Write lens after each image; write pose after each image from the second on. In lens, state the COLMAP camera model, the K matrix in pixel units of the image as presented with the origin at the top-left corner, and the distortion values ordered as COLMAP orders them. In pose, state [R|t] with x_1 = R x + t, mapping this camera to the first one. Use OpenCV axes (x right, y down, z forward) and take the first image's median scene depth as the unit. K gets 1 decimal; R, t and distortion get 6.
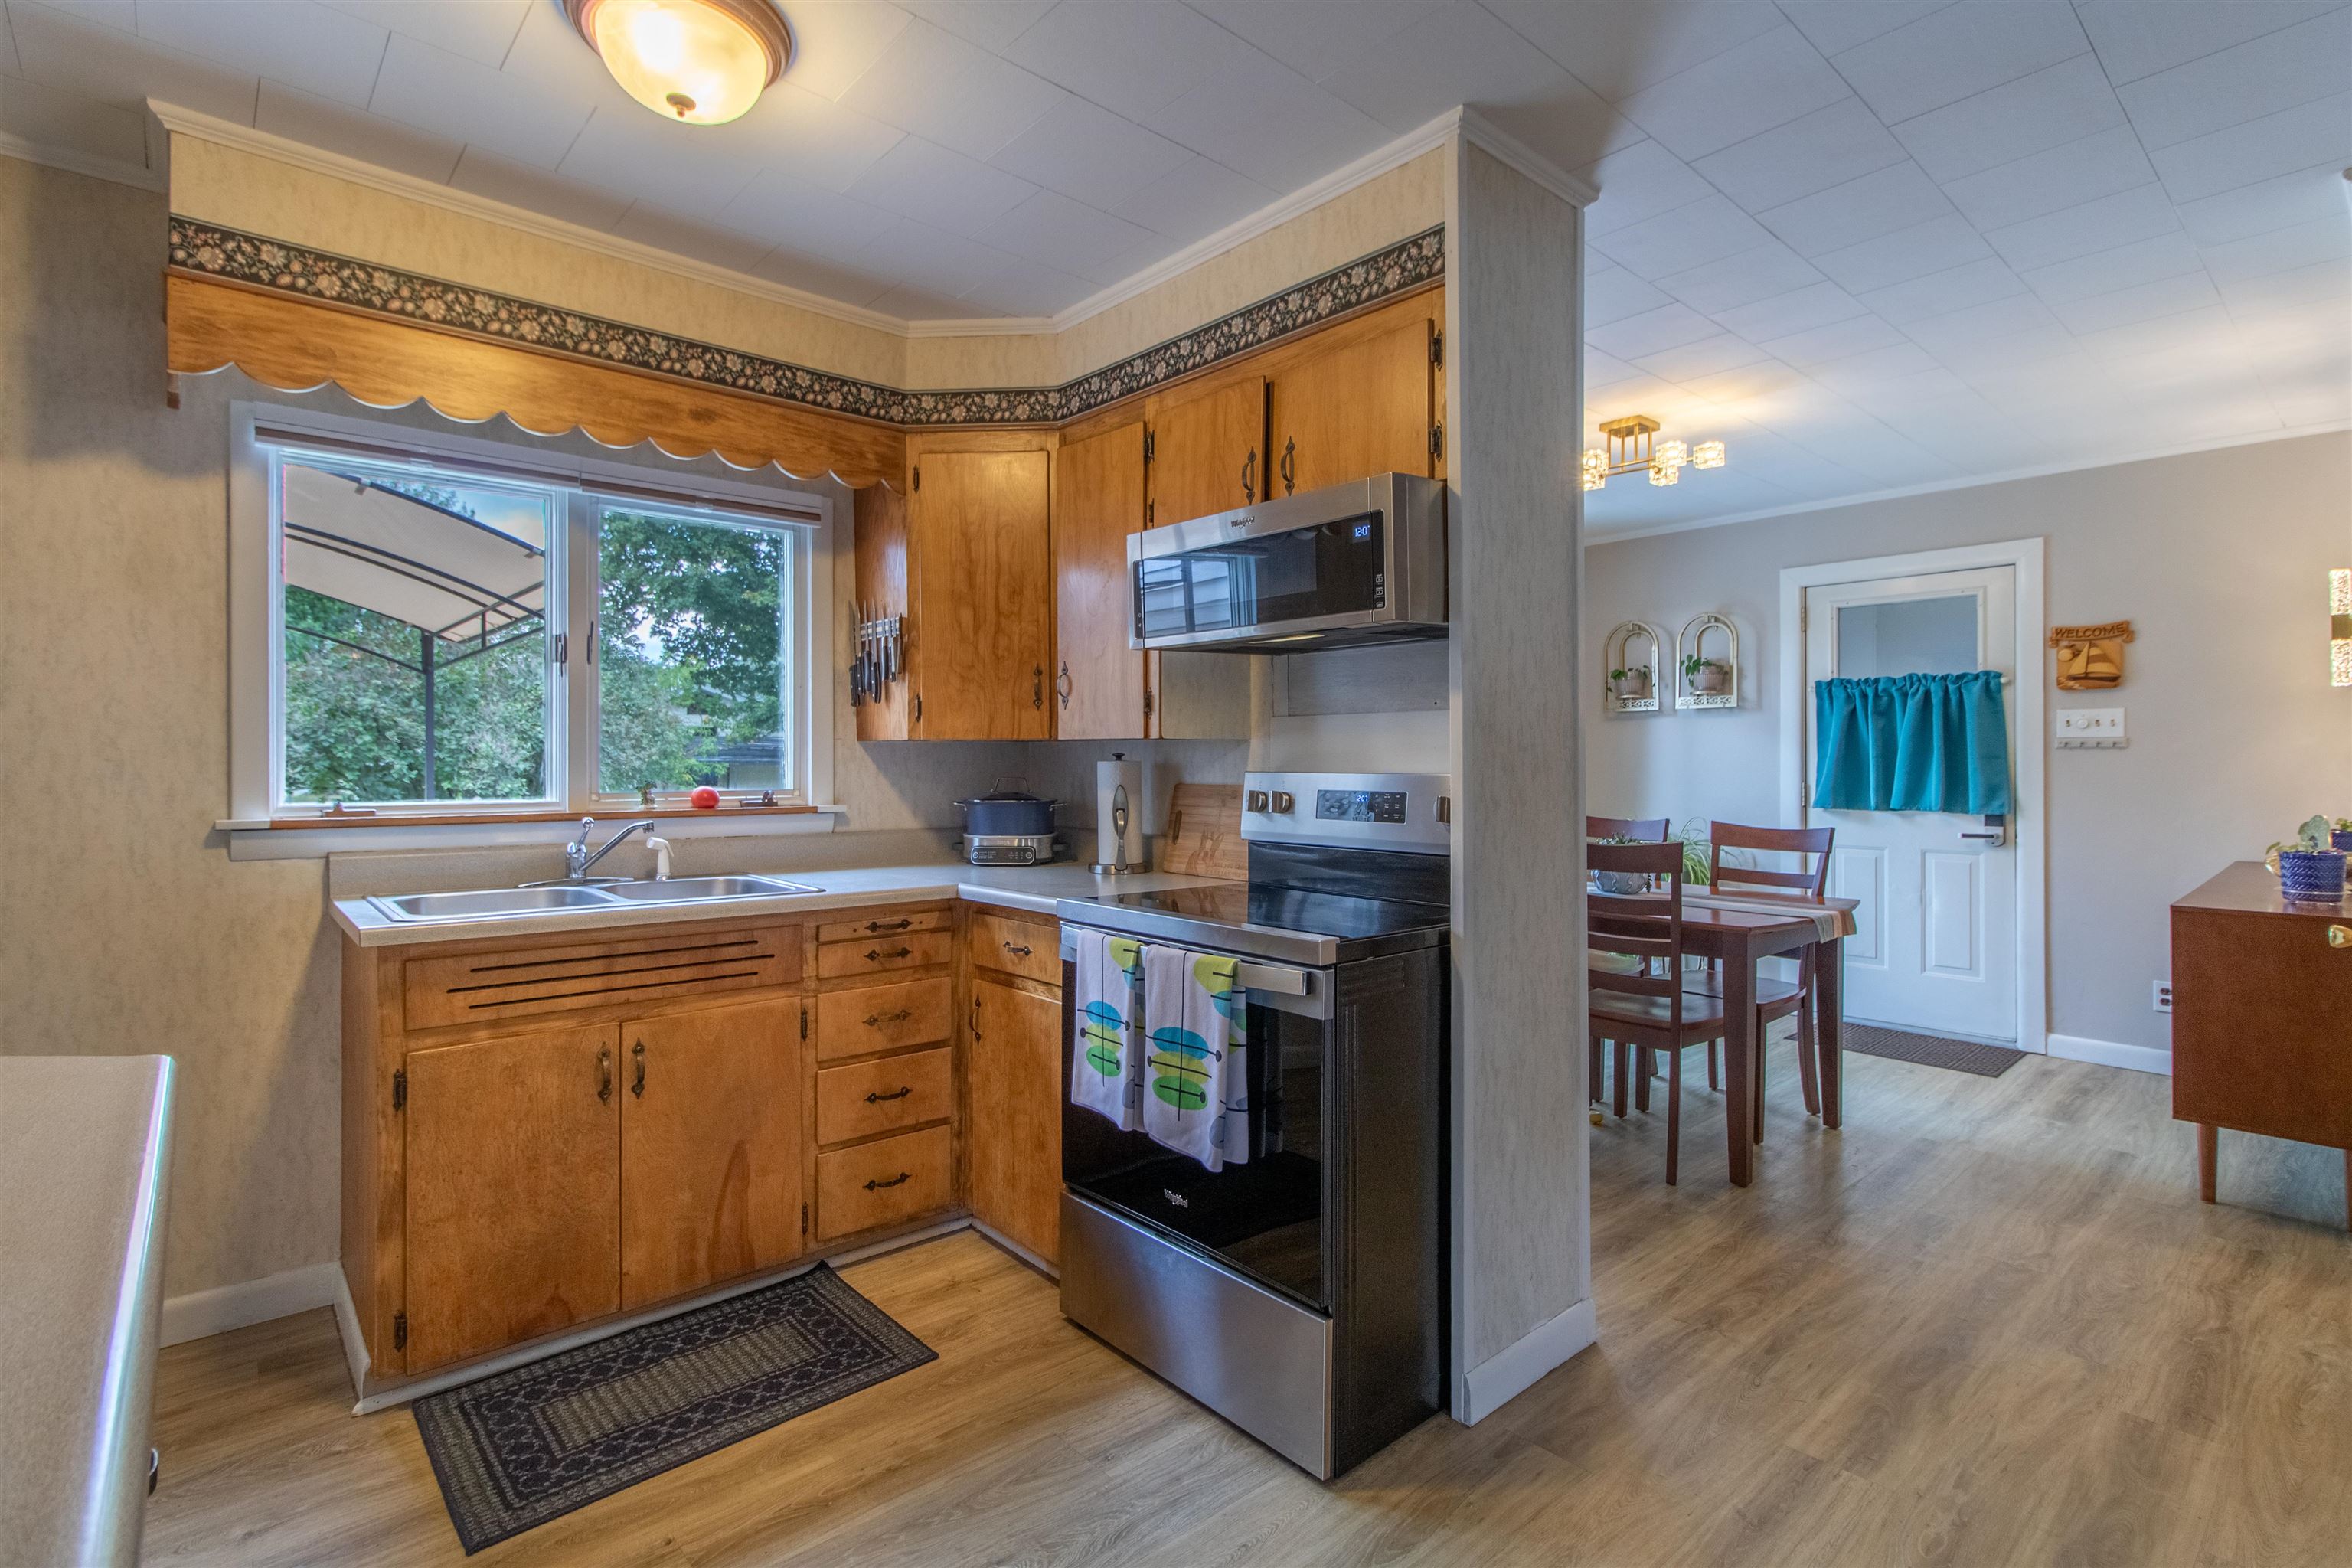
lens RADIAL K [[1124.7, 0, 1191.5], [0, 1124.7, 759.7], [0, 0, 1]] dist [0.000083, 0.000586]
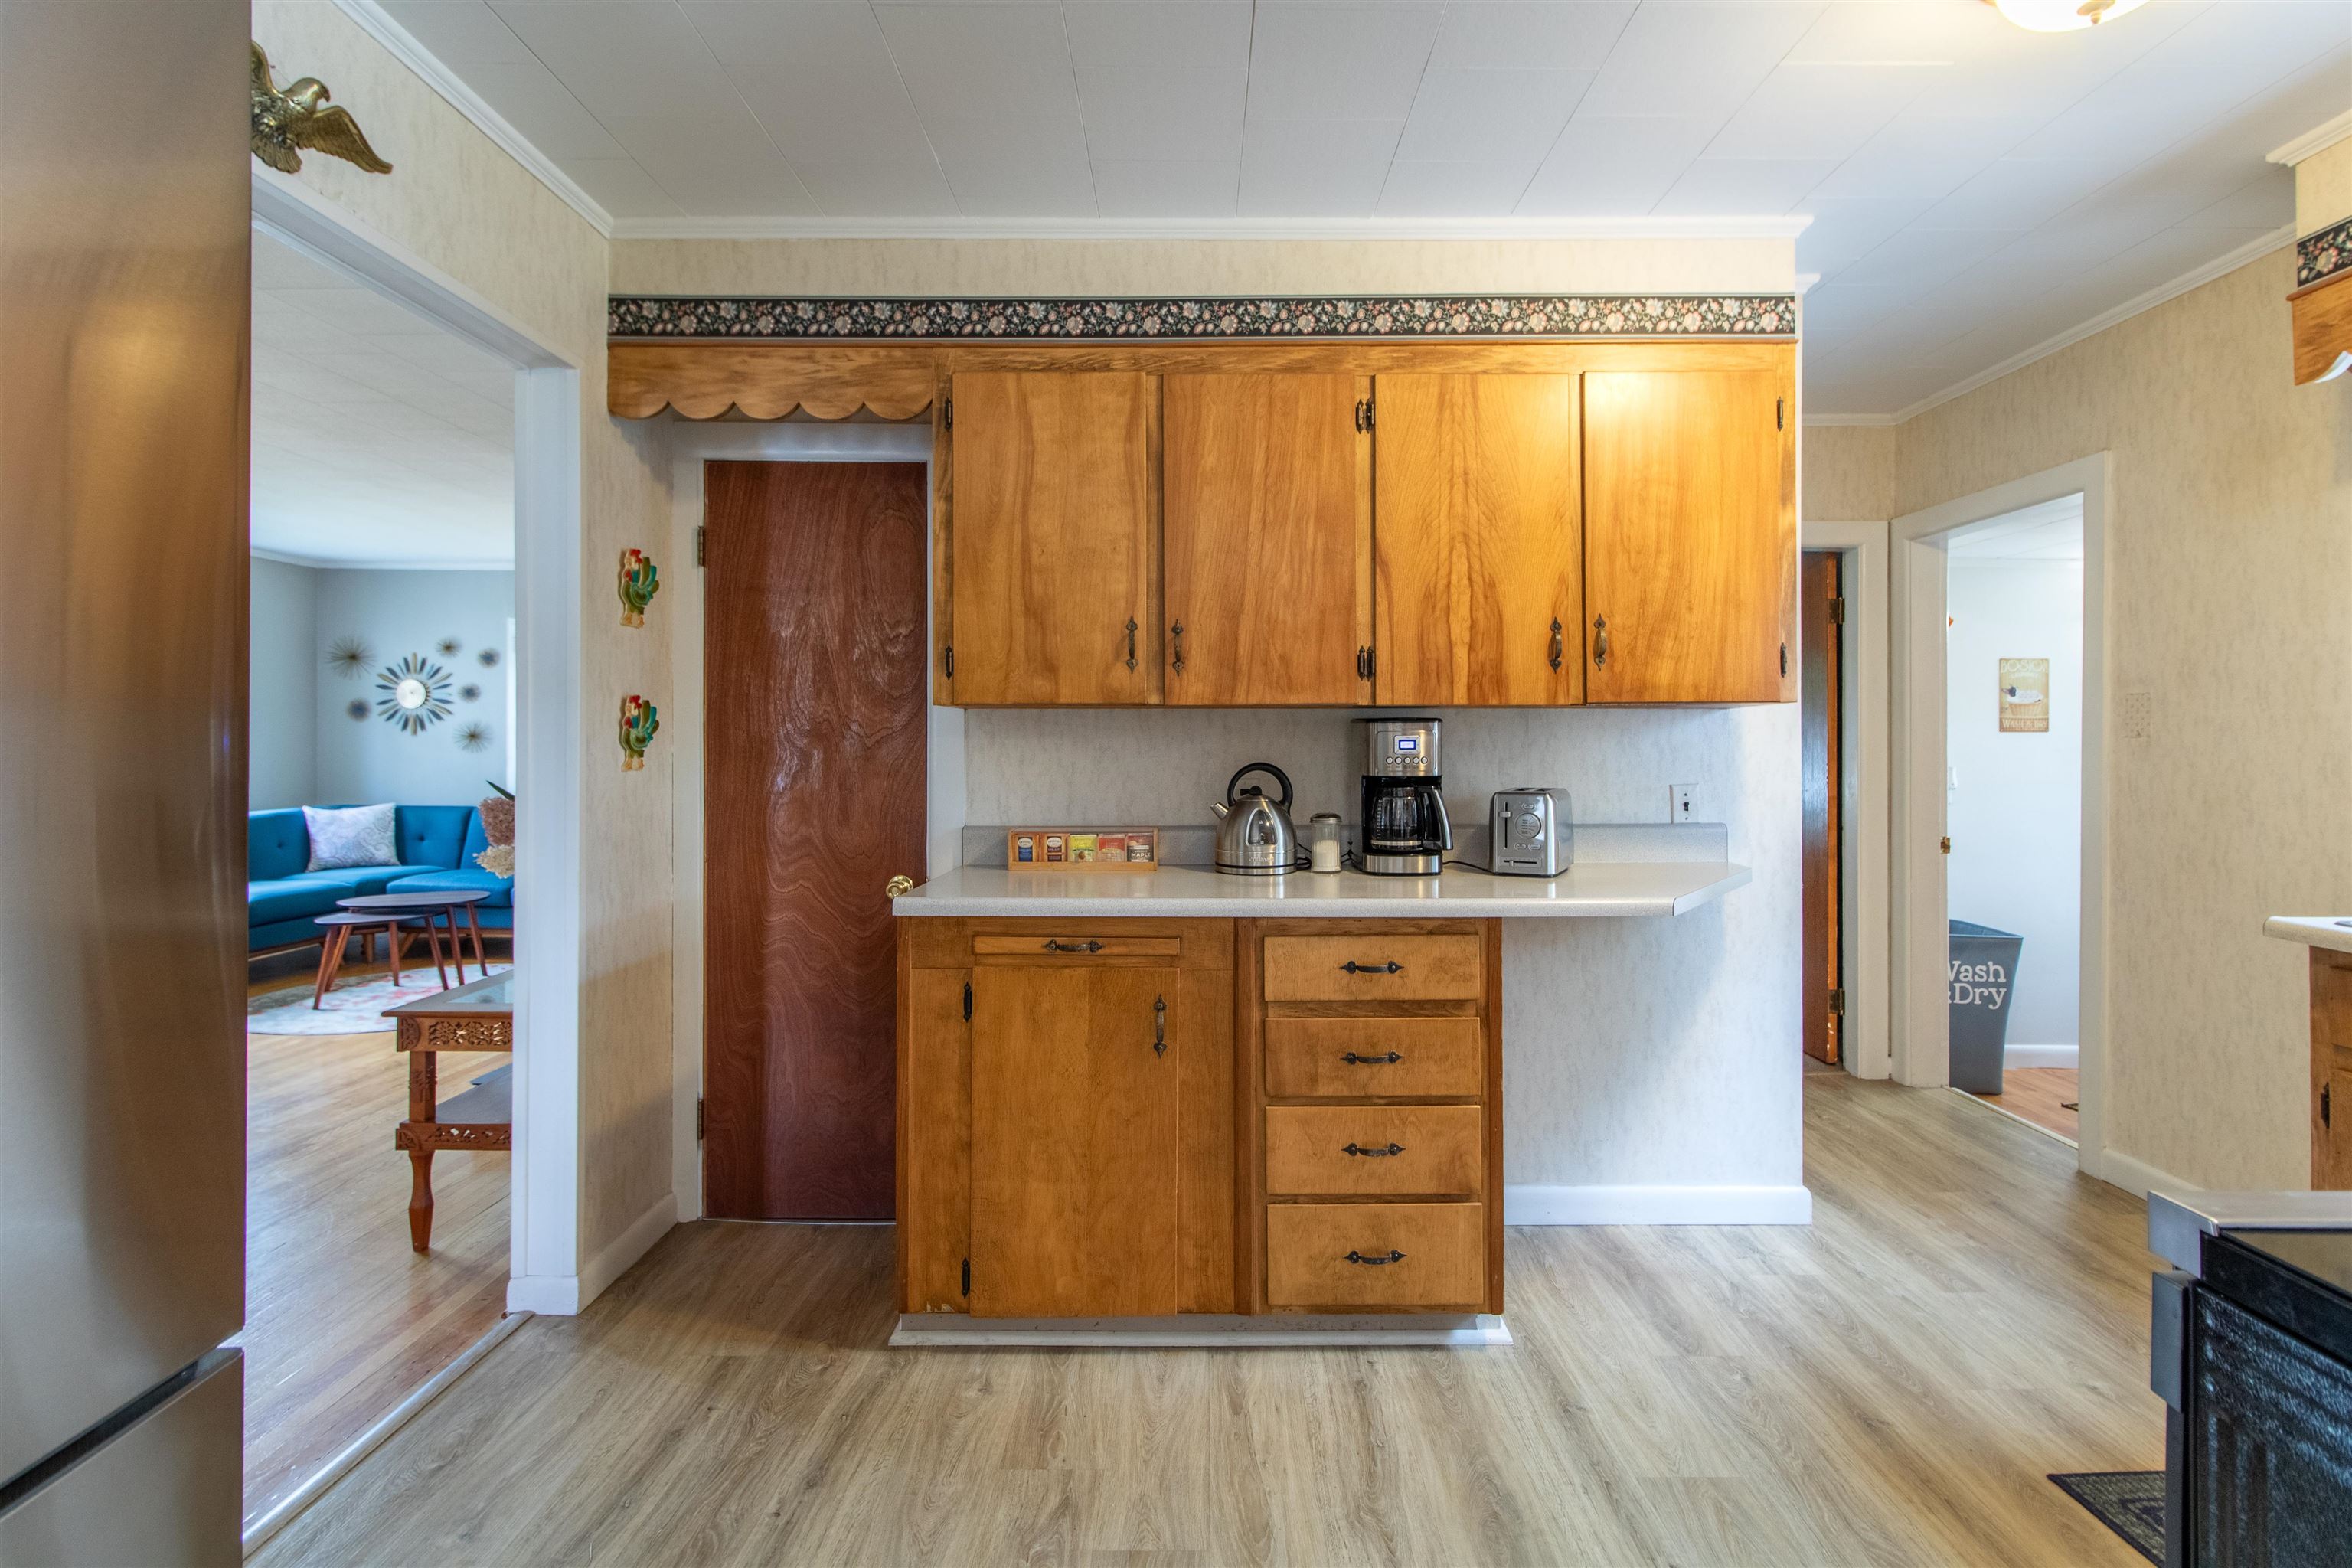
lens RADIAL K [[1102.7, 0, 1211.6], [0, 1102.7, 743.6], [0, 0, 1]] dist [0.001501, 0.000219]
pose [[-0.663372, -0.002491, -0.748286, 0.481453], [0.000181, 0.999994, -0.003489, 0.001270], [0.748290, -0.002450, -0.663367, 0.766457]]
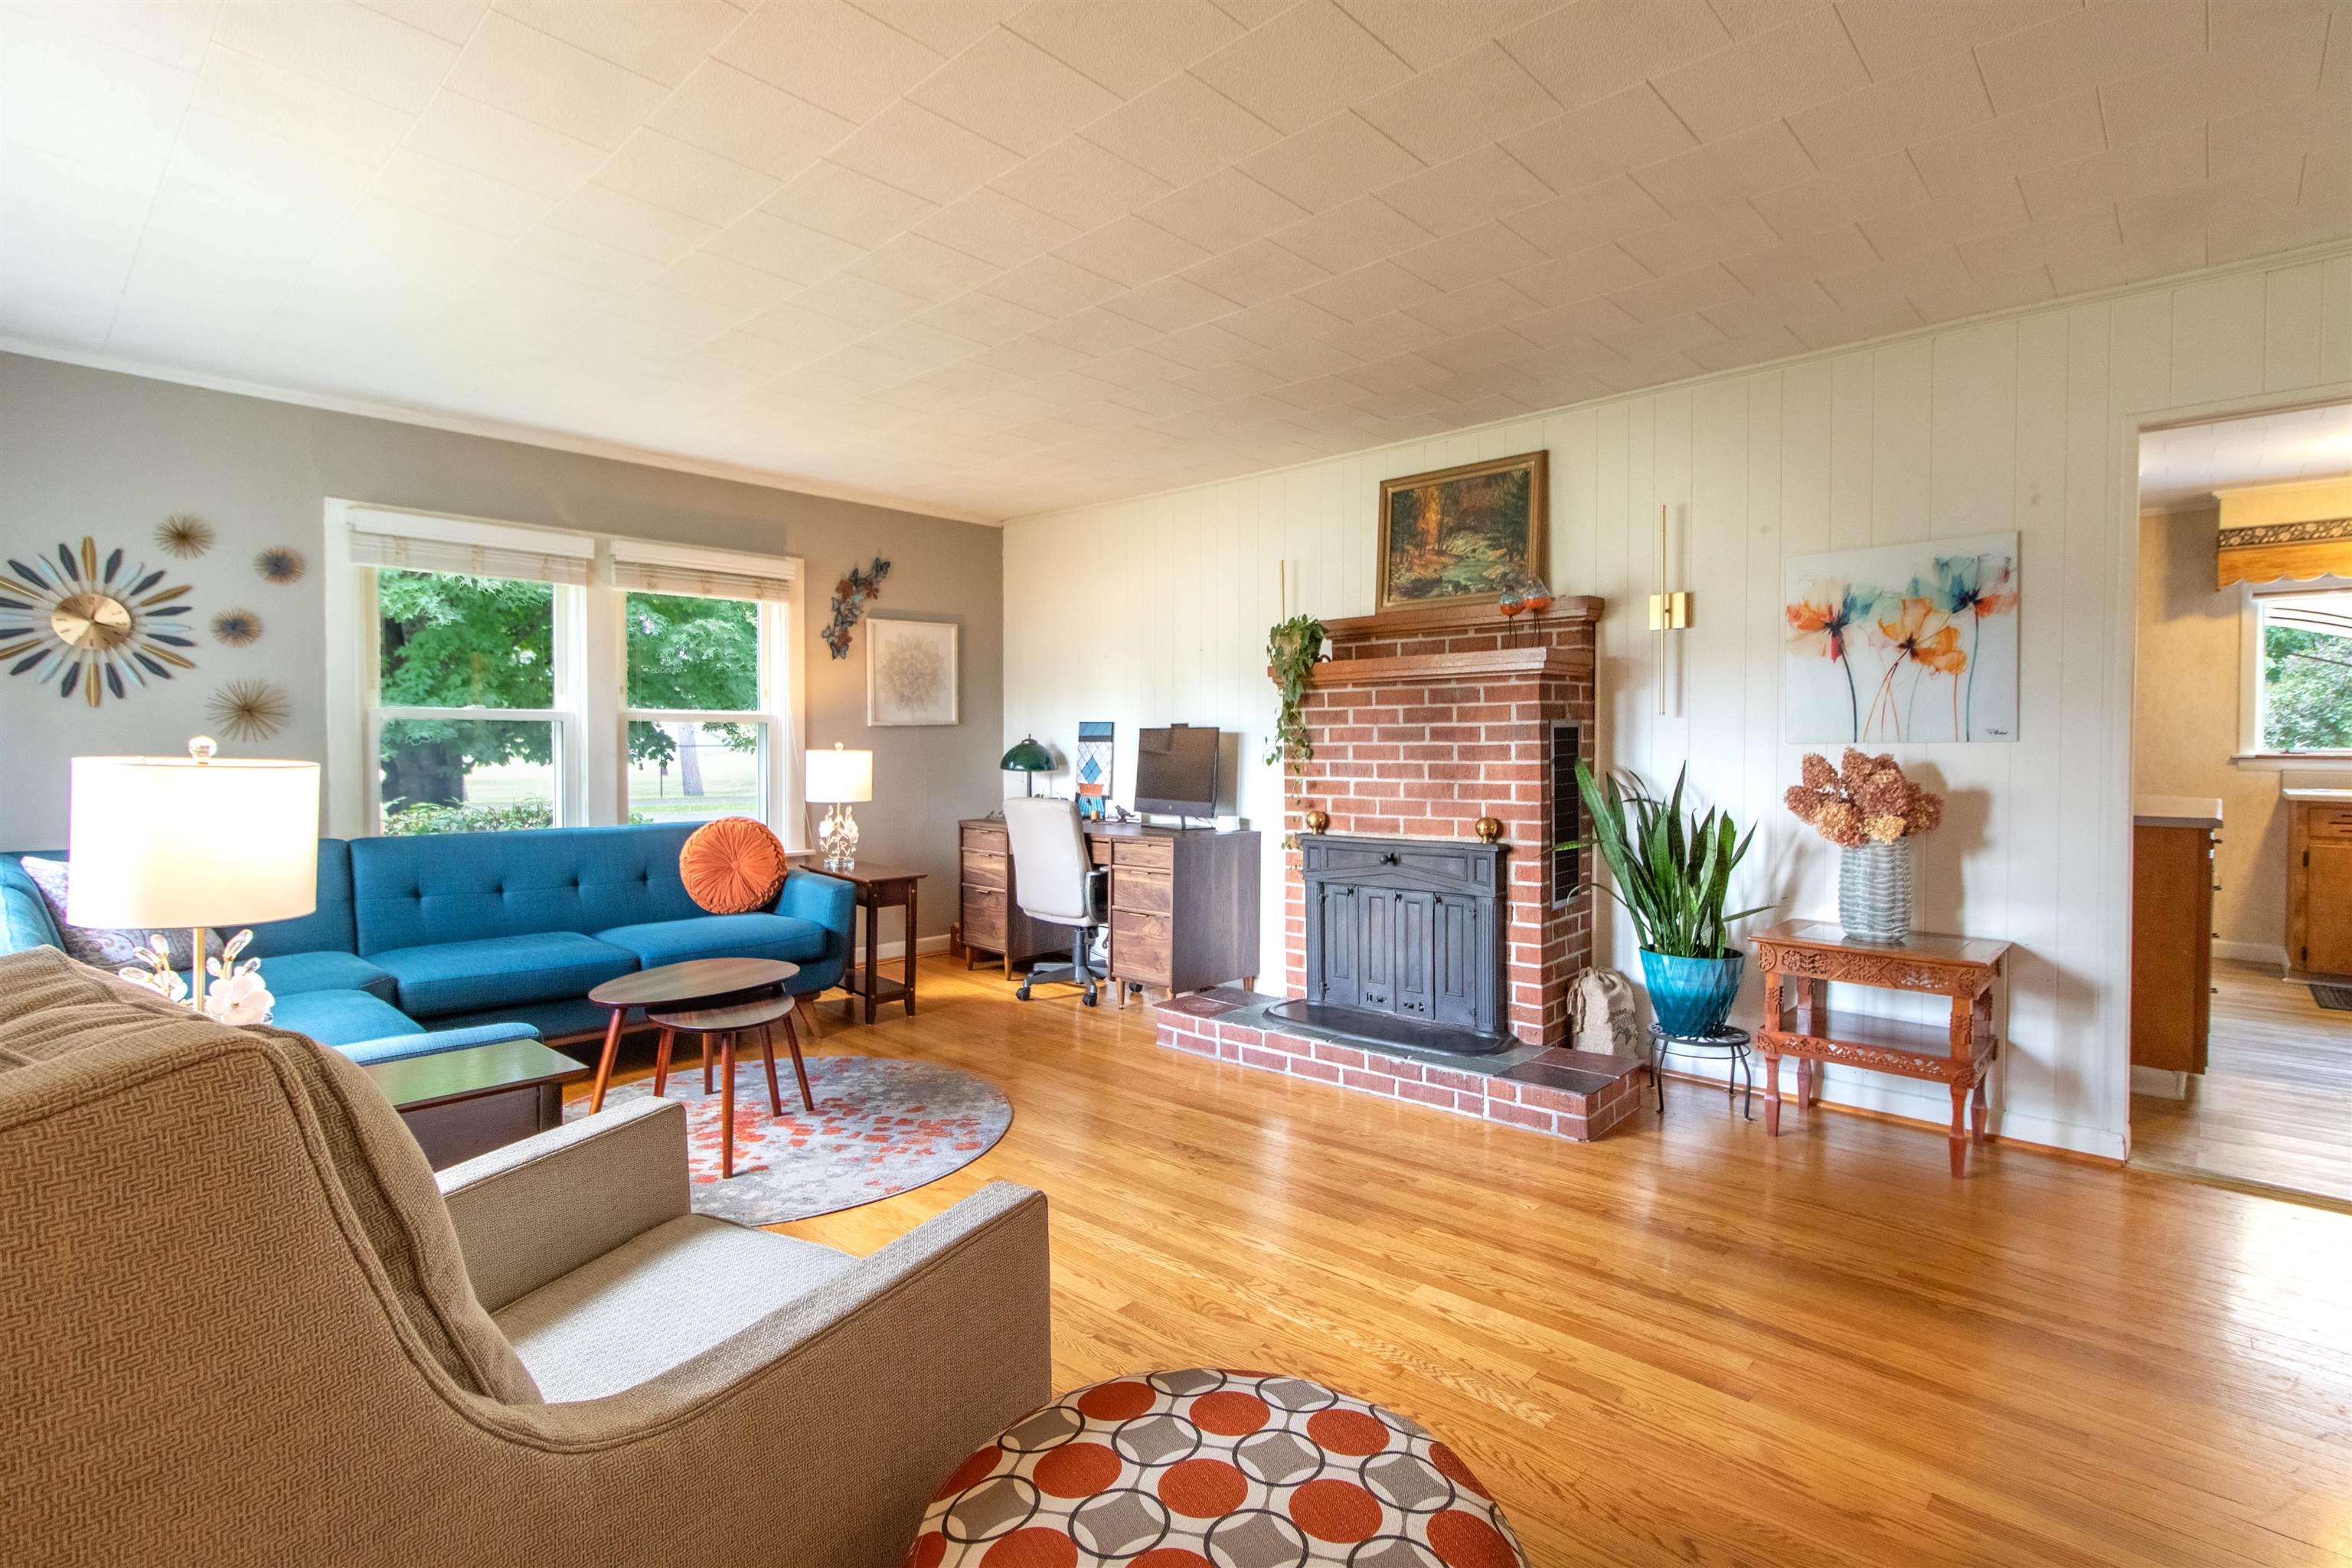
lens RADIAL K [[1101.9, 0, 1179.1], [0, 1101.9, 767.7], [0, 0, 1]] dist [0.000507, -0.000066]
pose [[0.094423, 0.024582, -0.995229, 1.273632], [0.002334, 0.999687, 0.024914, 0.017377], [0.995529, -0.004675, 0.094336, -1.472186]]
